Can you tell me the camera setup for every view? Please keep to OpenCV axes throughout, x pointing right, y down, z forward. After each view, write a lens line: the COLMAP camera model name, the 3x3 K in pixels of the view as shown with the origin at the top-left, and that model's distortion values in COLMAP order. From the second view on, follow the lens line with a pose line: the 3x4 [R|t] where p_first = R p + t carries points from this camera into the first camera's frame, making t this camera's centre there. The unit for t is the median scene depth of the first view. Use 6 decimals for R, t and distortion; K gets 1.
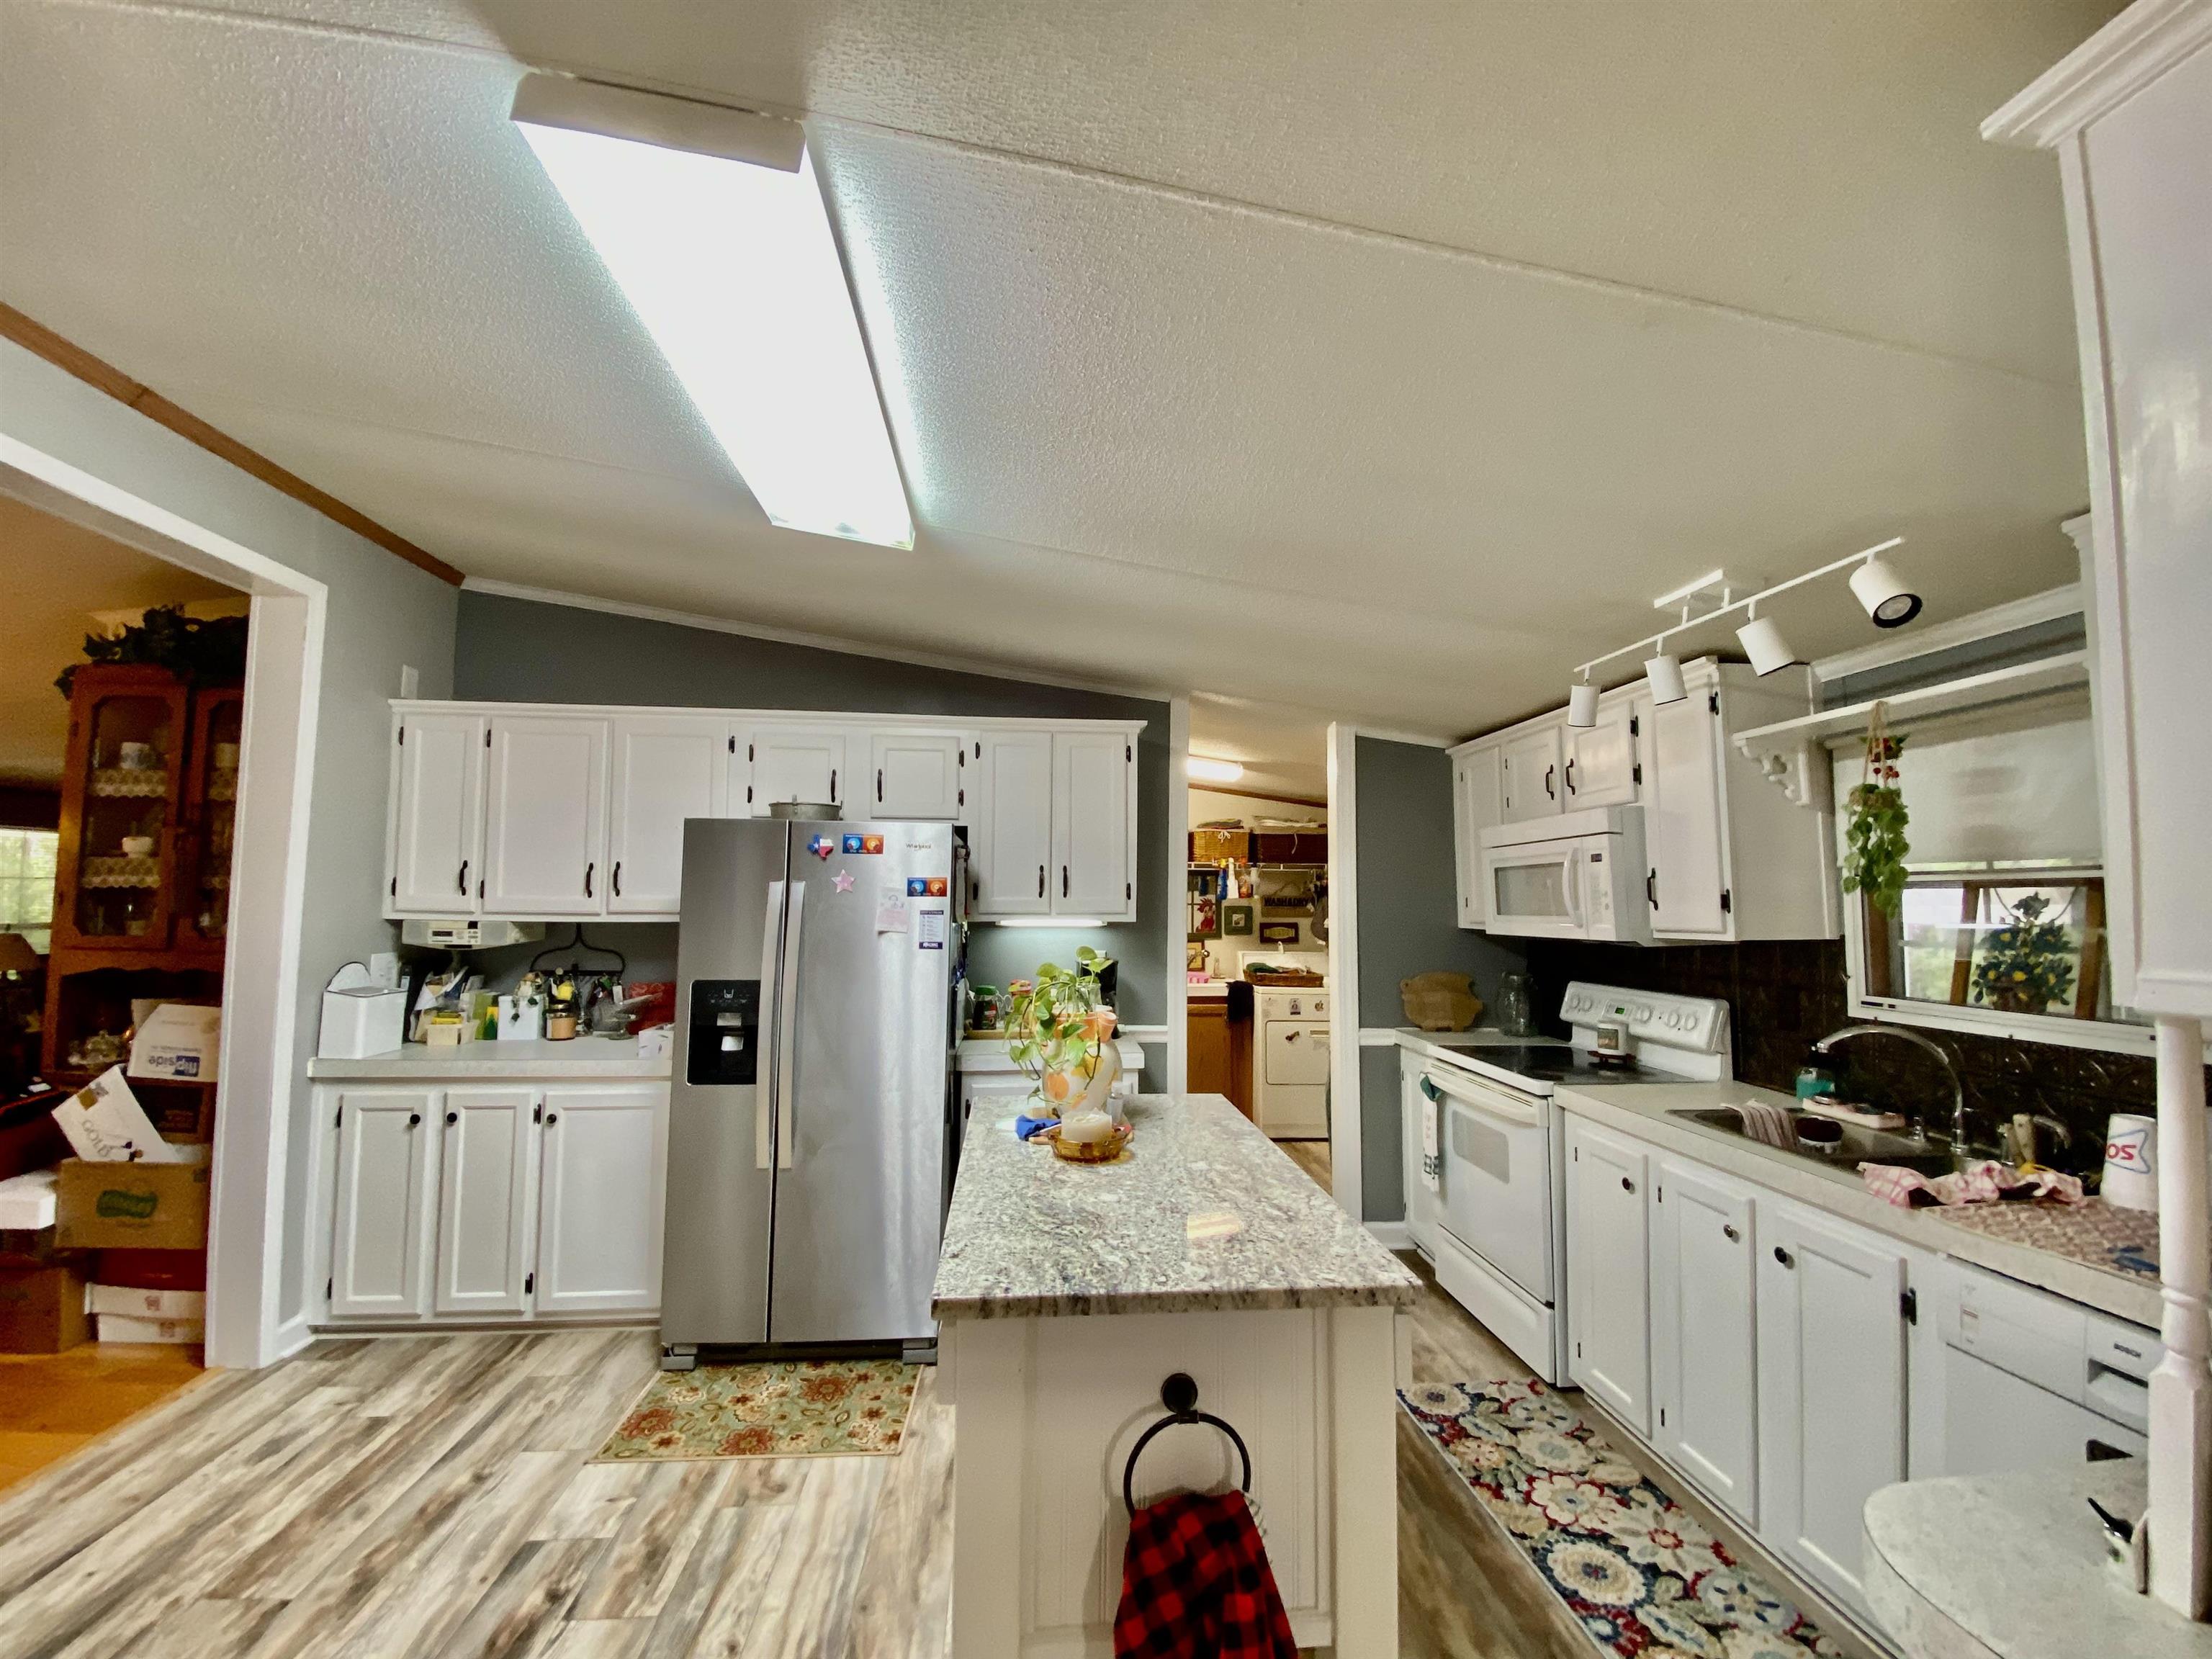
lens RADIAL K [[910.4, 0, 1106.0], [0, 910.4, 829.5], [0, 0, 1]] dist [0.000991, 0.000023]
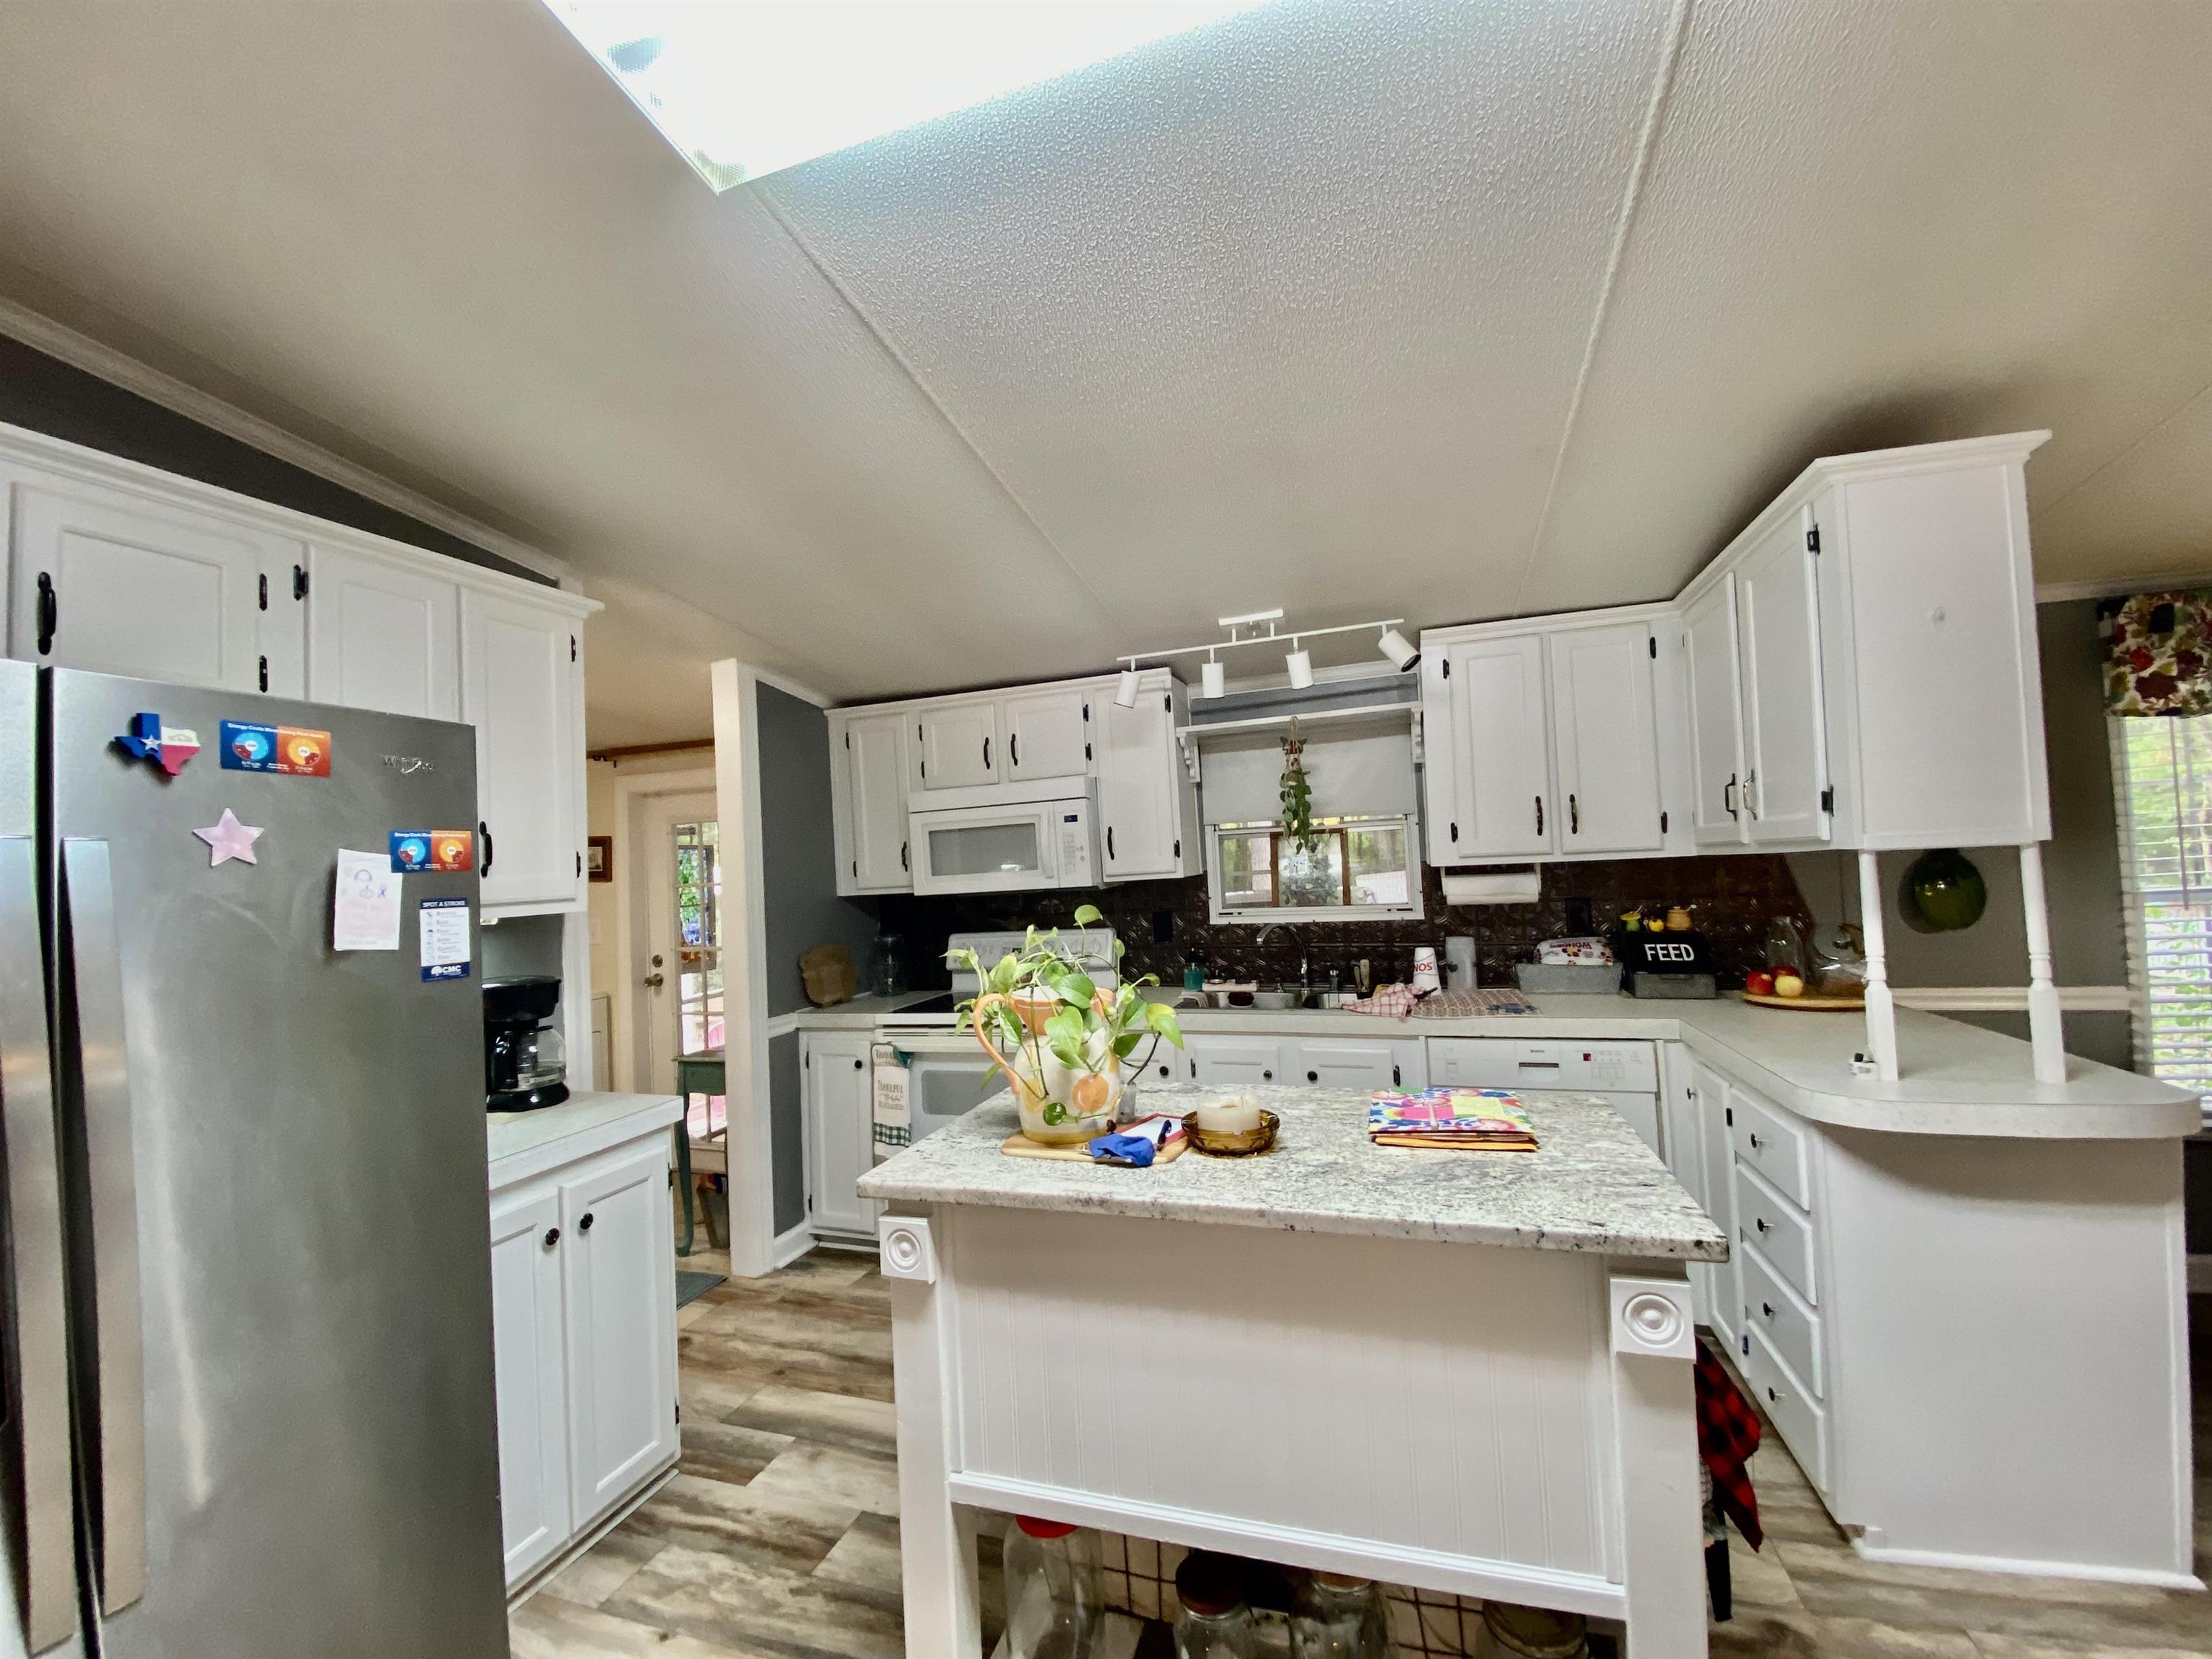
lens RADIAL K [[886.3, 0, 1106.0], [0, 886.3, 829.5], [0, 0, 1]] dist [0.000480, -0.000044]
pose [[0.394438, 0.010494, 0.918863, -0.580571], [-0.017612, 0.999837, -0.003859, 0.056228], [-0.918754, -0.014661, 0.394559, 0.573970]]
